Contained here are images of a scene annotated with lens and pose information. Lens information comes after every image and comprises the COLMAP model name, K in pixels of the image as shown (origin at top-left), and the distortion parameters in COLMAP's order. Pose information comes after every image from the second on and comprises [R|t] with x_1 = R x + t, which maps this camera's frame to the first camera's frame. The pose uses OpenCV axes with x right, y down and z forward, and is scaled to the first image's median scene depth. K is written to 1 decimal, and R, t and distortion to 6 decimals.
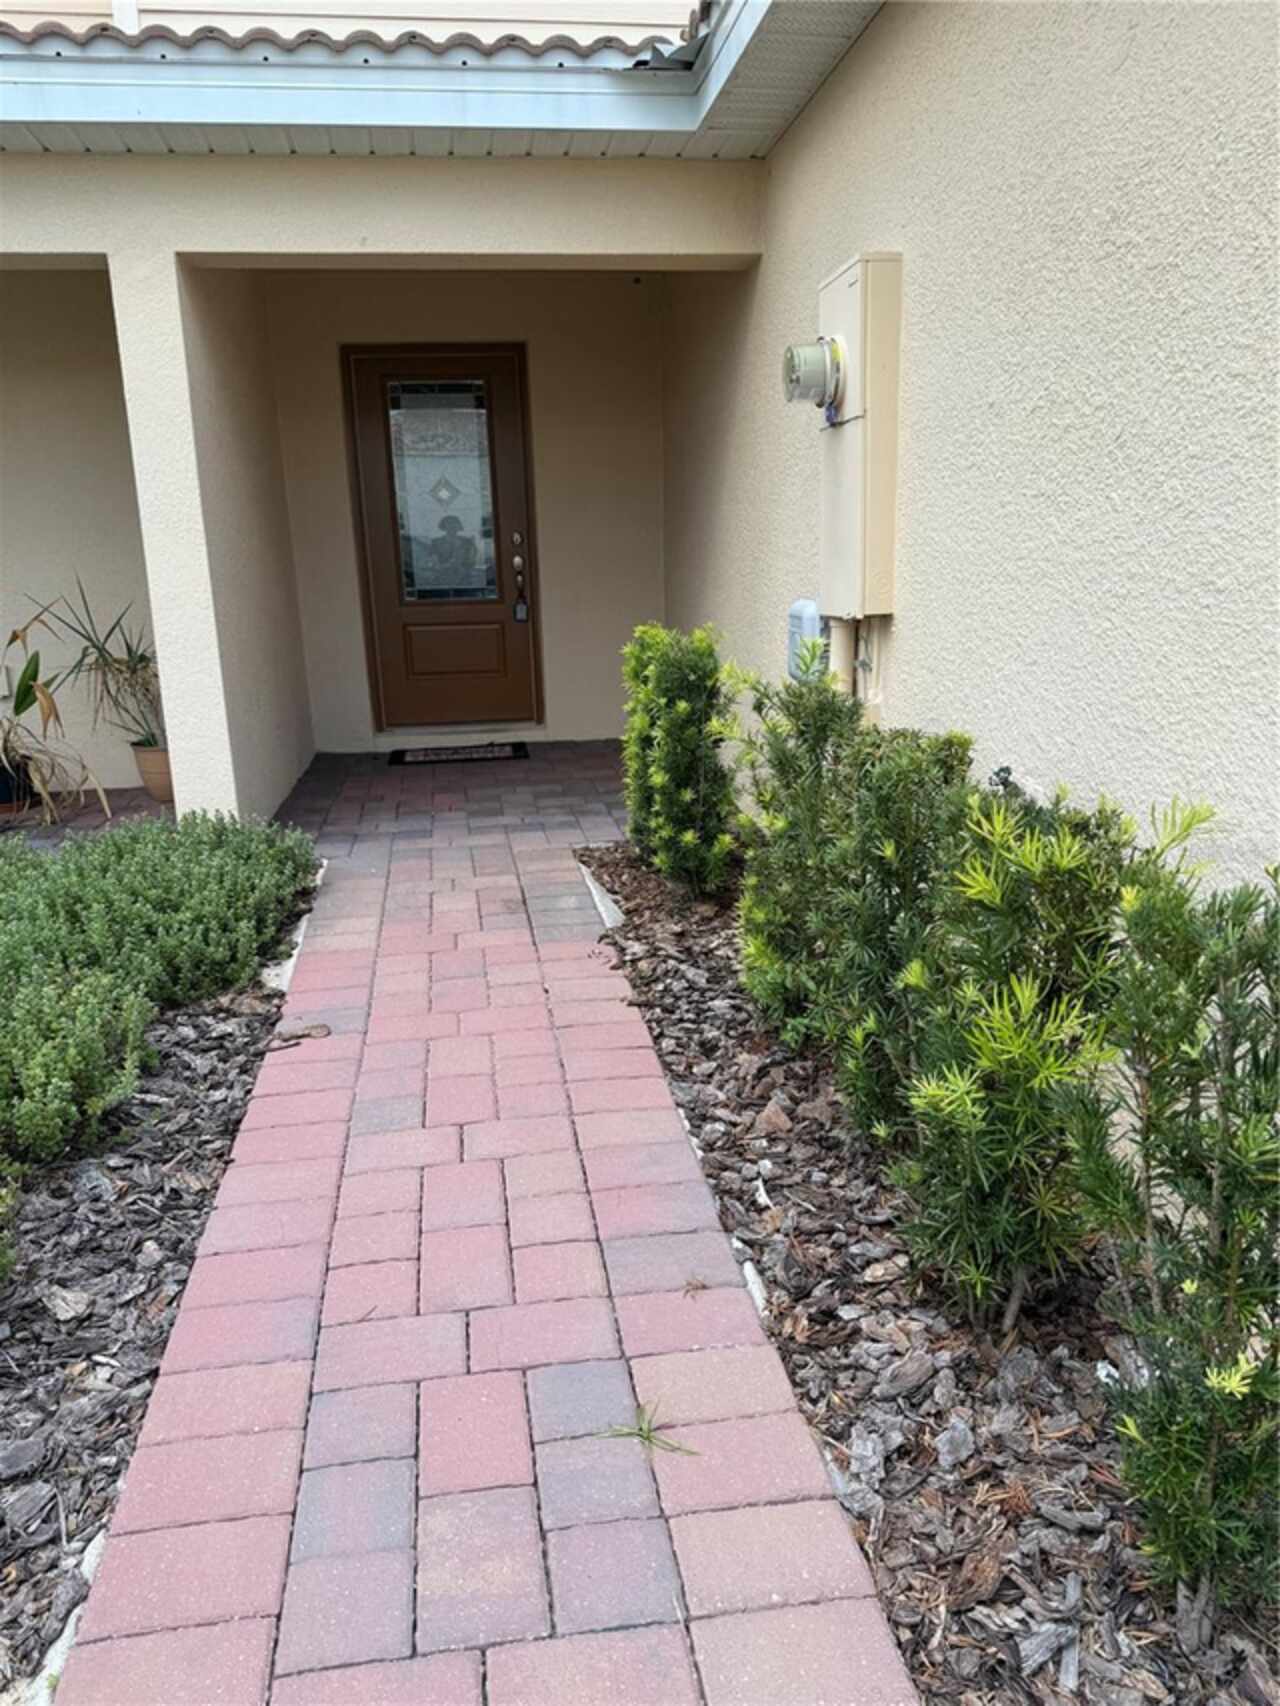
lens RADIAL K [[1224.5, 0, 640.0], [0, 1224.5, 853.0], [0, 0, 1]] dist [0.098500, -0.104304]
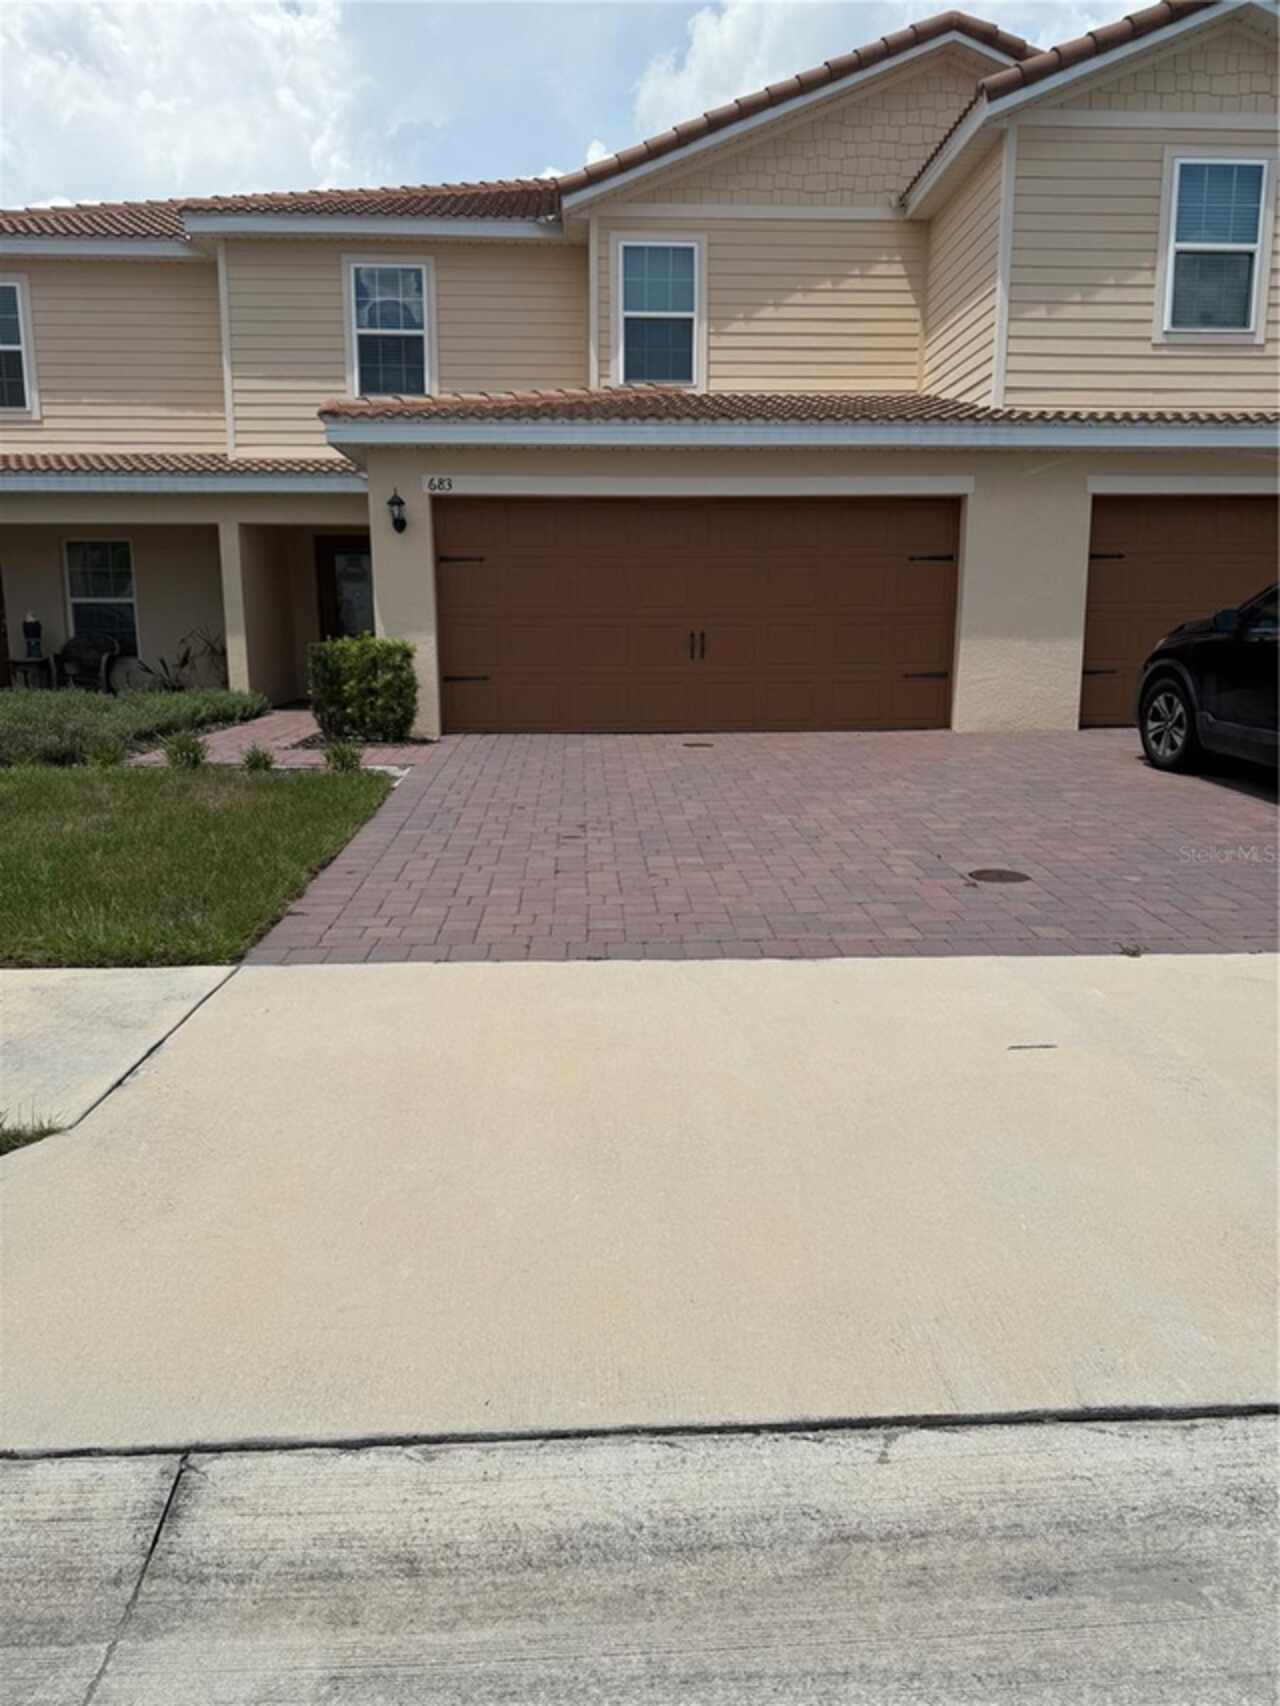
lens RADIAL K [[1224.5, 0, 640.0], [0, 1224.5, 853.0], [0, 0, 1]] dist [0.098500, -0.104304]
pose [[0.995328, 0.034403, -0.090209, 0.807033], [-0.041617, 0.995978, -0.079347, 0.487091], [0.087117, 0.082731, 0.992757, -1.673709]]
